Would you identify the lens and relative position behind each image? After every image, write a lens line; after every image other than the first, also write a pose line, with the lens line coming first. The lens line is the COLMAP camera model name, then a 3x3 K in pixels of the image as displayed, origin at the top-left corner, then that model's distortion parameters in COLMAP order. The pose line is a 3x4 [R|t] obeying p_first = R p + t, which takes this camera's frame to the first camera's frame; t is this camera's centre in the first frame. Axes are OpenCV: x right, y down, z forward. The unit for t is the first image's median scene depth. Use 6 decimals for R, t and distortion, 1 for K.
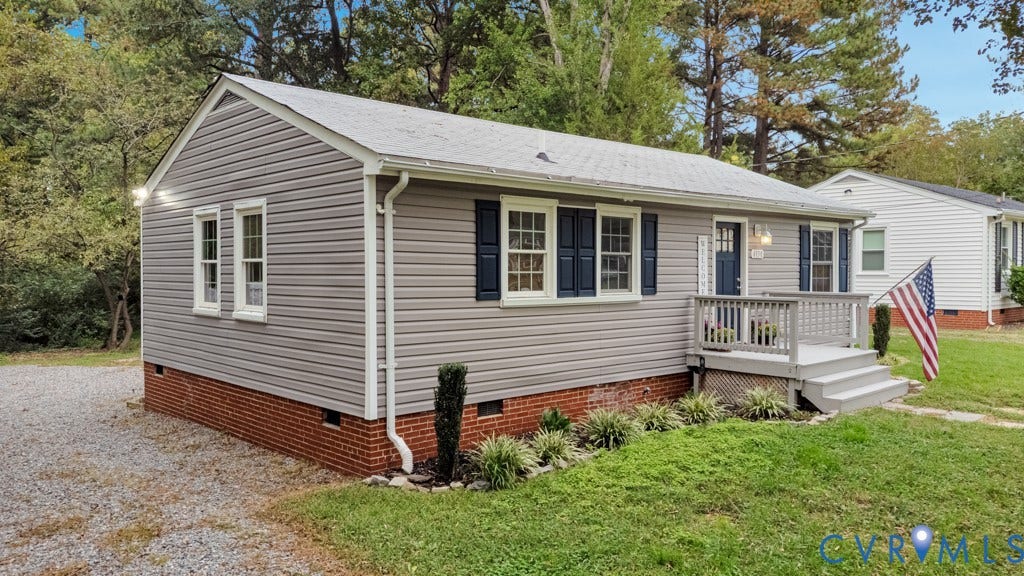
lens RADIAL K [[758.1, 0, 512.0], [0, 758.1, 288.0], [0, 0, 1]] dist [0.039656, 0.003789]
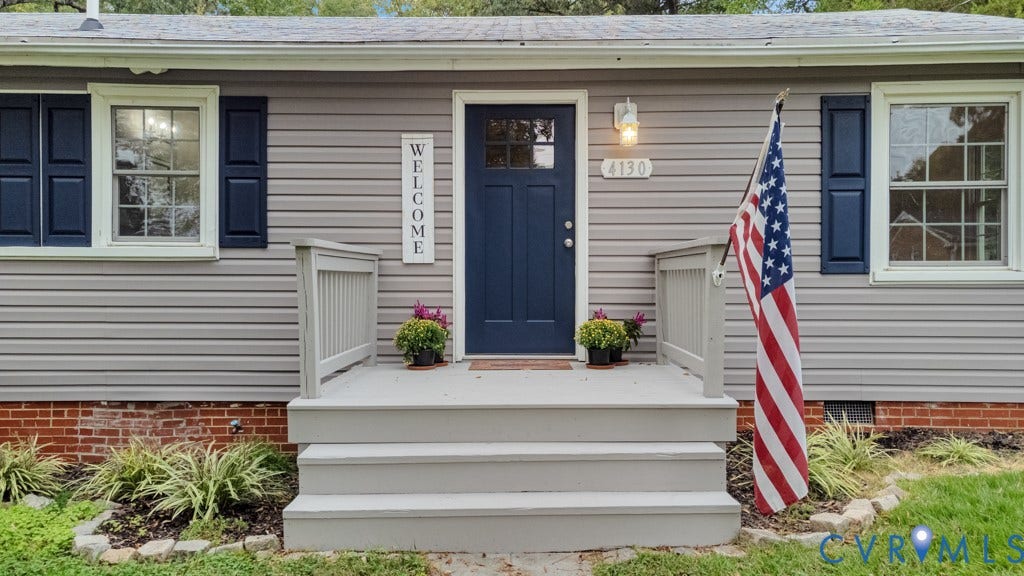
lens RADIAL K [[758.1, 0, 512.0], [0, 758.1, 288.0], [0, 0, 1]] dist [0.039656, 0.003789]
pose [[0.736201, 0.008457, -0.676710, 0.708259], [-0.019618, 0.999768, -0.008848, 0.039469], [0.676478, 0.019789, 0.736197, 0.756279]]
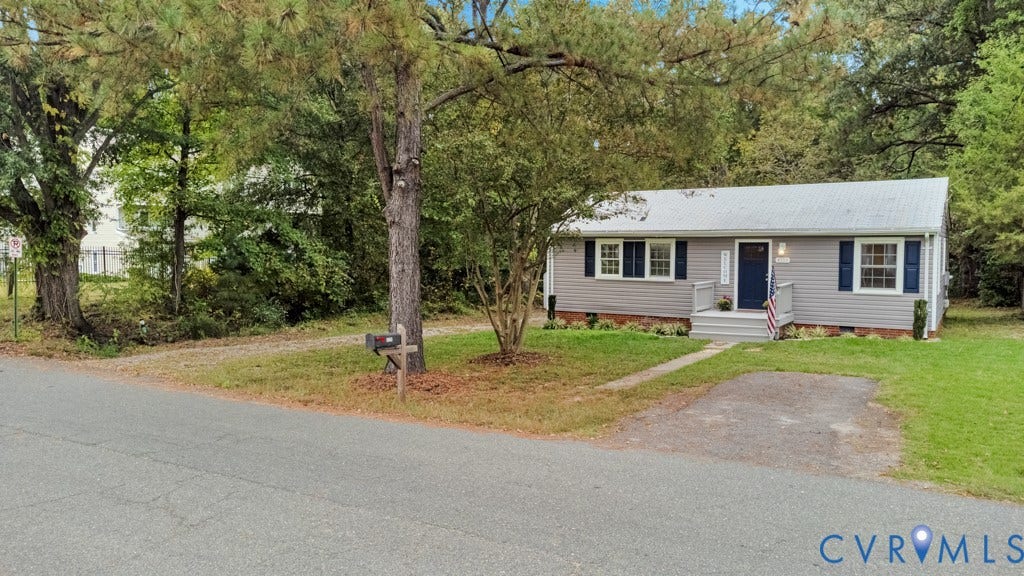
lens RADIAL K [[751.5, 0, 512.0], [0, 751.5, 288.0], [0, 0, 1]] dist [0.065957, -0.091013]
pose [[0.292678, 0.057029, -0.954509, 2.137668], [-0.028532, 0.998296, 0.050896, -0.063008], [0.955785, 0.012338, 0.293807, -0.079849]]
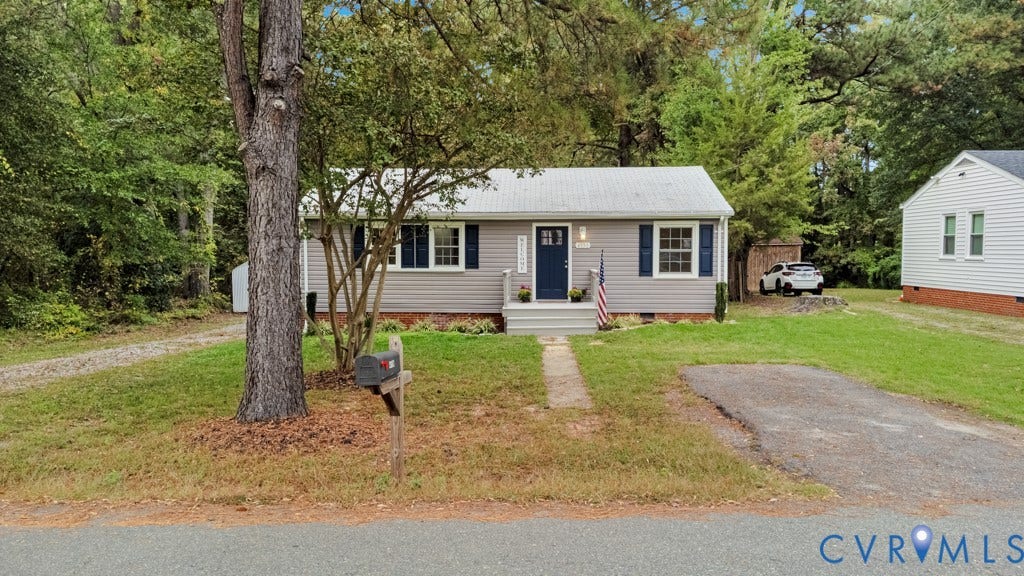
lens RADIAL K [[758.1, 0, 512.0], [0, 758.1, 288.0], [0, 0, 1]] dist [0.039656, 0.003789]
pose [[0.720911, 0.040885, -0.691821, 1.588399], [-0.019660, 0.999063, 0.038556, -0.017545], [0.692749, -0.014195, 0.721039, -0.280135]]
